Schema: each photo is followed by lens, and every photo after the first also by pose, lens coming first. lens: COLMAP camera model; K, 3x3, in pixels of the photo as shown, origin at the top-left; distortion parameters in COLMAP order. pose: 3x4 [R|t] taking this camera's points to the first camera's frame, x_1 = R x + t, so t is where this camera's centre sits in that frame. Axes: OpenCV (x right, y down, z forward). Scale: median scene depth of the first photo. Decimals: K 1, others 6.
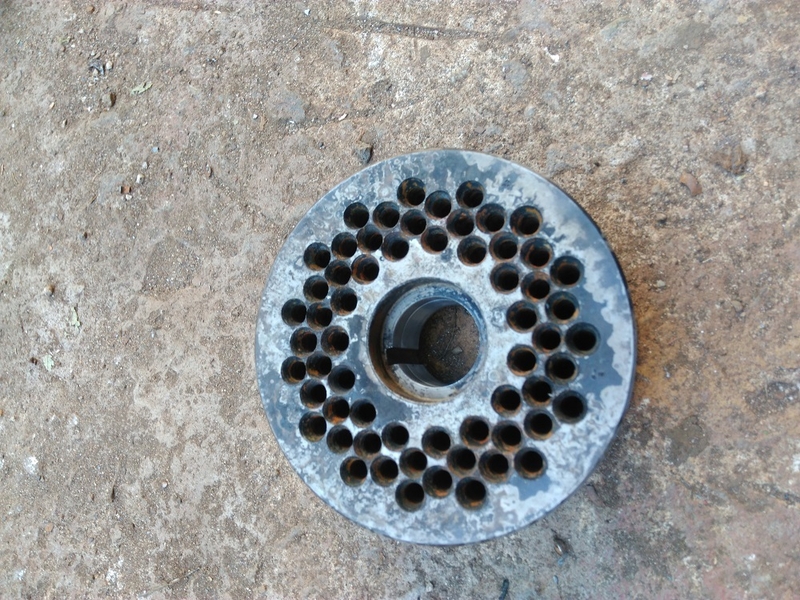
lens RADIAL K [[655.8, 0, 375.7], [0, 655.8, 328.8], [0, 0, 1]] dist [0.064688, -0.107086]
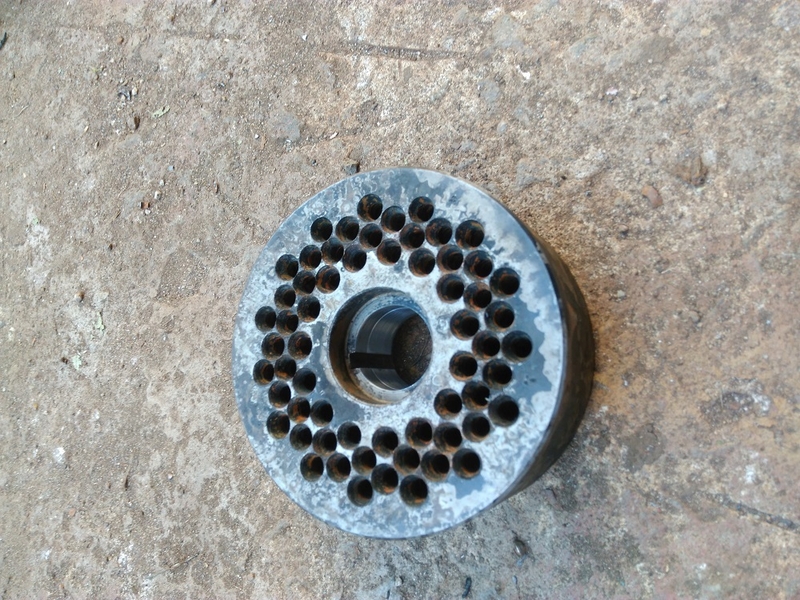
lens RADIAL K [[655.8, 0, 375.7], [0, 655.8, 328.8], [0, 0, 1]] dist [0.064688, -0.107086]
pose [[0.993772, 0.010517, -0.110937, 0.169595], [-0.011600, 0.999891, -0.009122, -0.000634], [0.110829, 0.010352, 0.993786, -0.054759]]
